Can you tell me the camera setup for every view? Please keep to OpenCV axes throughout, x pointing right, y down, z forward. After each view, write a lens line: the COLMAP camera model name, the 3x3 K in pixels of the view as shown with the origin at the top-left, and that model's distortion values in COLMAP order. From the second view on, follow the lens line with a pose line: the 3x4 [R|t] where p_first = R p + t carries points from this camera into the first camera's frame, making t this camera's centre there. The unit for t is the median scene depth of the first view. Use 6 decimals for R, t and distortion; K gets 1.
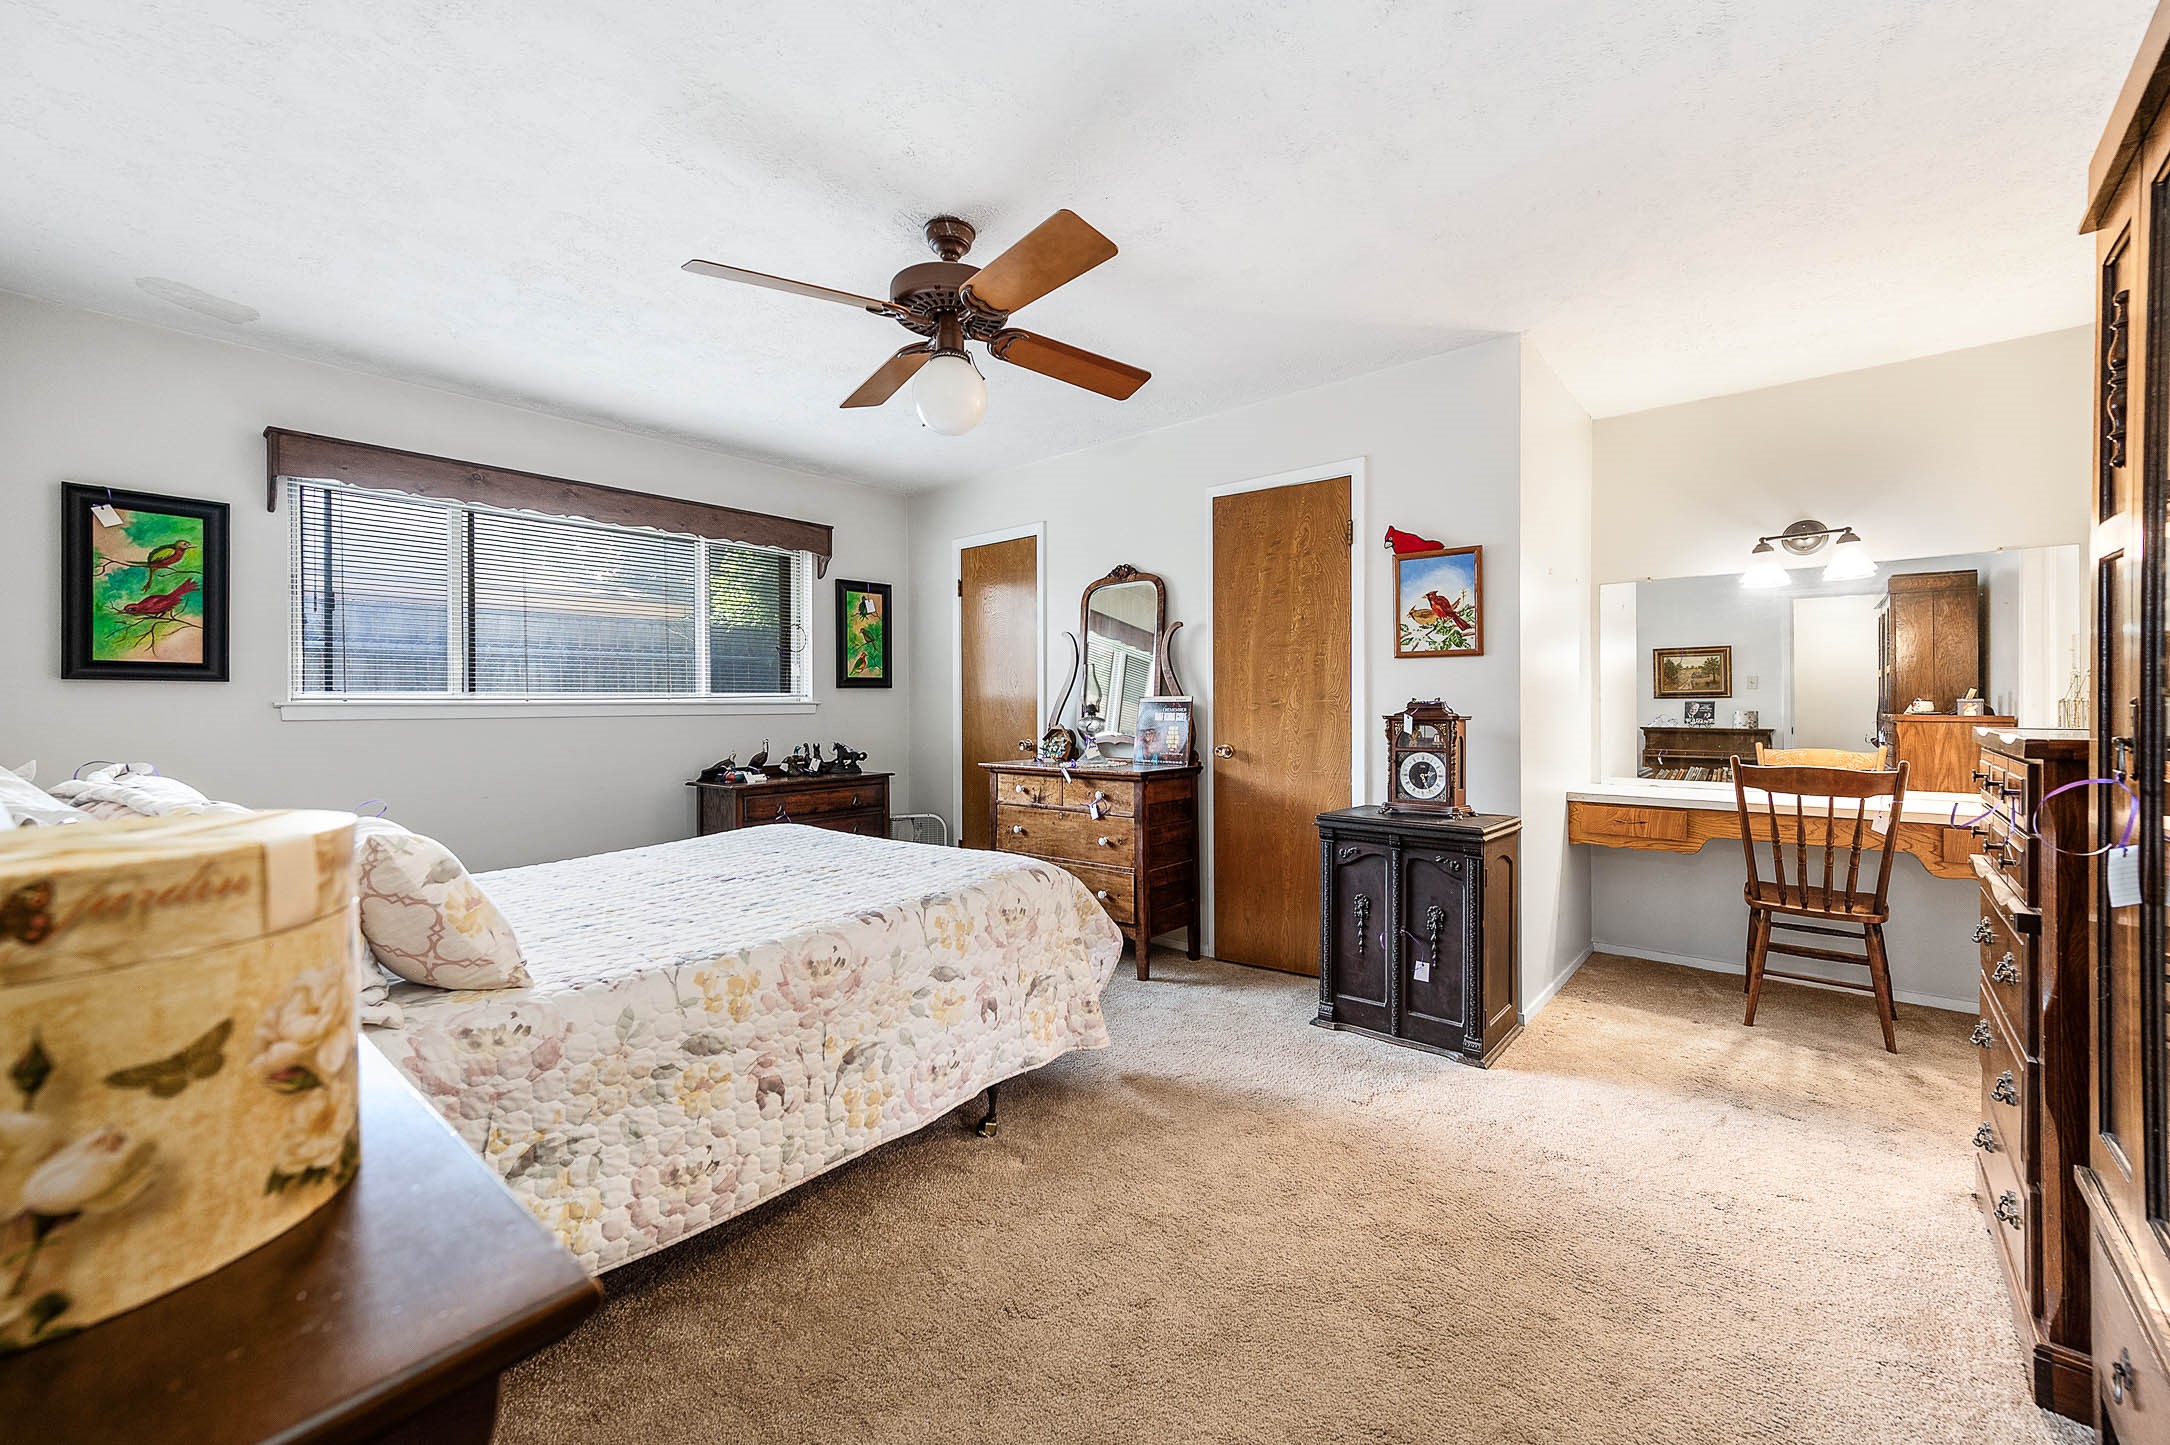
lens RADIAL K [[866.6, 0, 1080.9], [0, 866.6, 699.8], [0, 0, 1]] dist [0.012660, -0.000323]
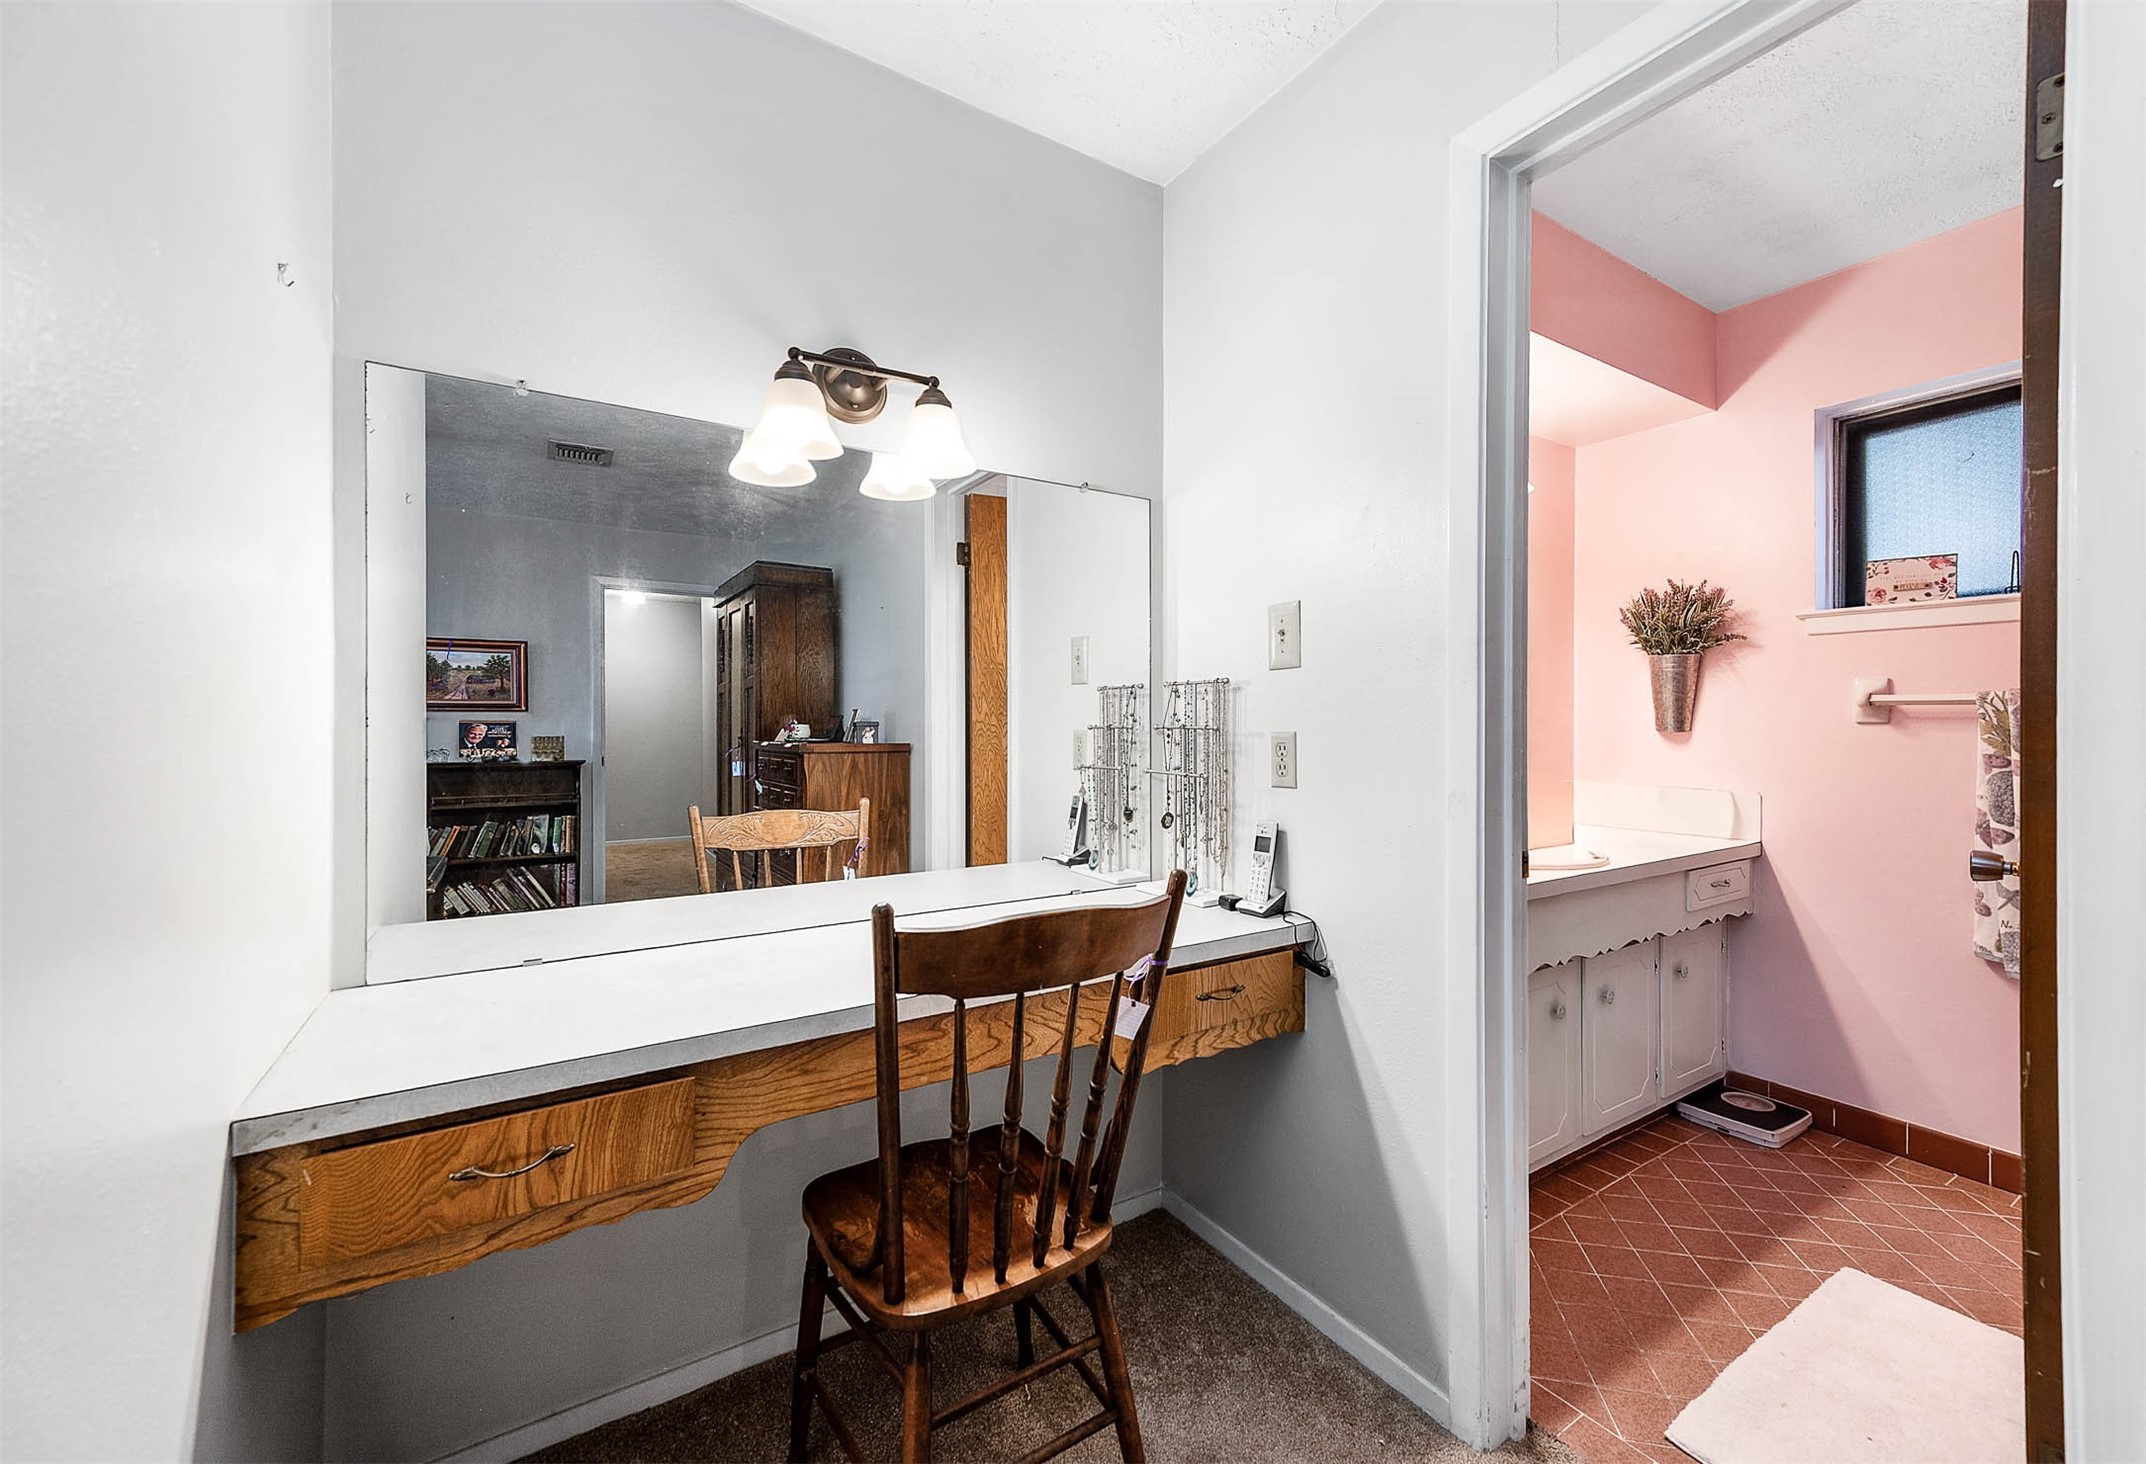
lens RADIAL K [[862.1, 0, 1101.2], [0, 862.1, 725.4], [0, 0, 1]] dist [0.020956, 0.000551]
pose [[0.272175, 0.001870, 0.962246, 0.170609], [-0.011799, 0.999929, 0.001395, -0.000854], [-0.962175, -0.011733, 0.272178, 0.305984]]
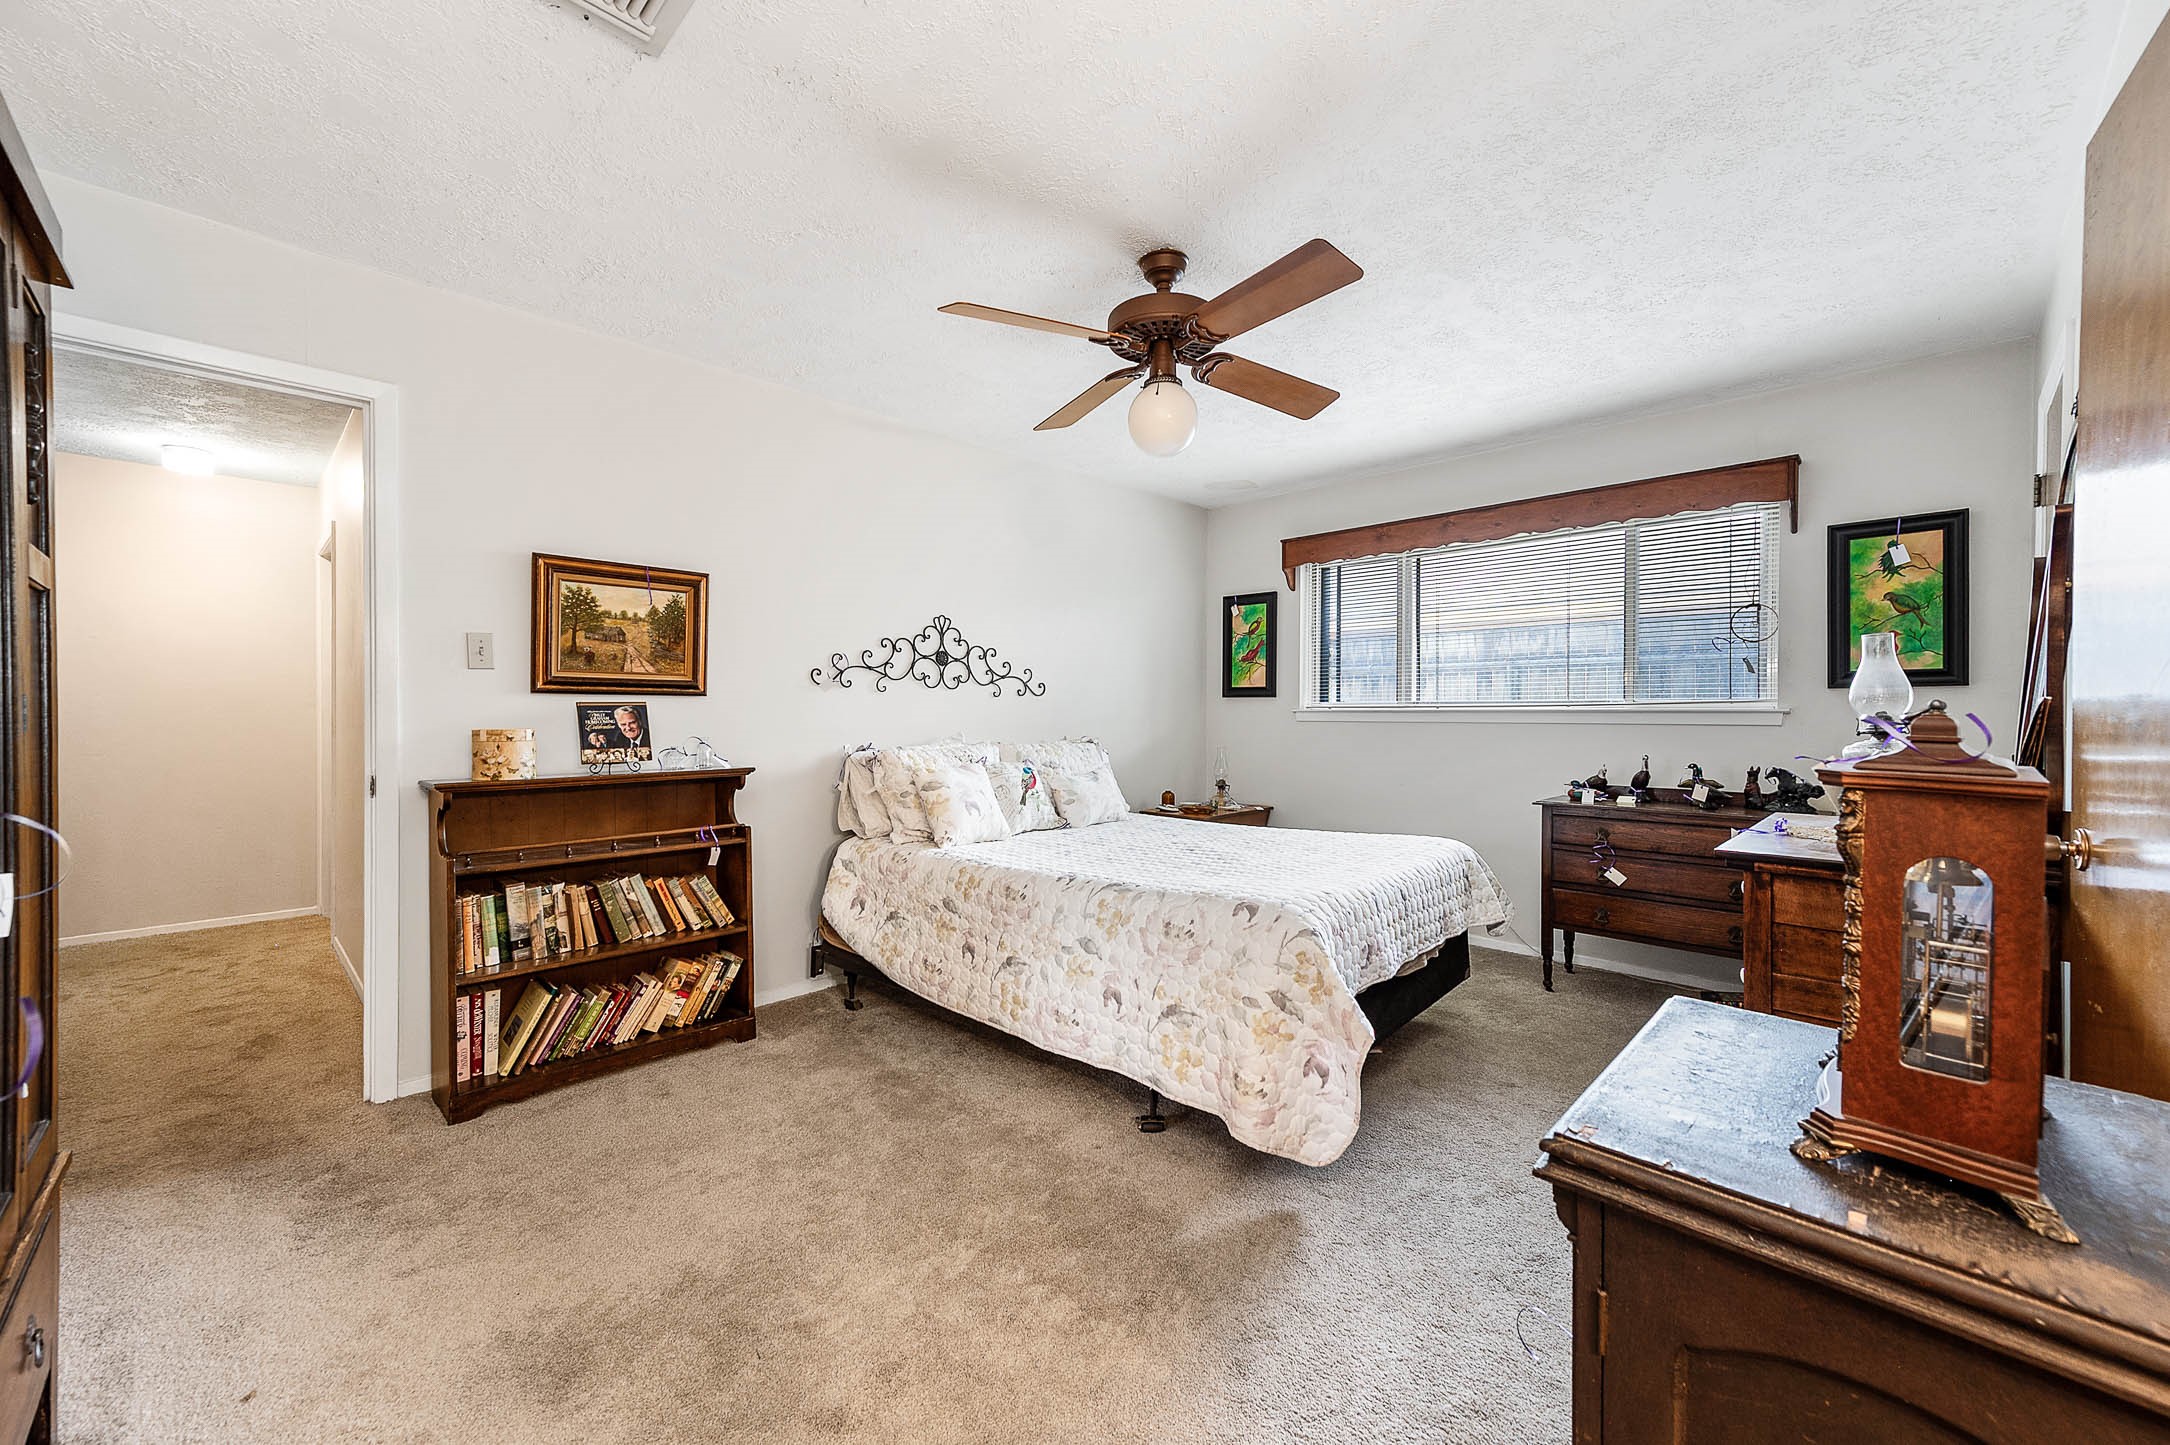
lens RADIAL K [[856.8, 0, 1089.6], [0, 856.8, 715.0], [0, 0, 1]] dist [0.011612, -0.000096]
pose [[-0.078618, 0.006814, -0.996881, 0.884520], [0.002479, 0.999975, 0.006640, 0.001507], [0.996902, -0.001949, -0.078633, 0.989174]]
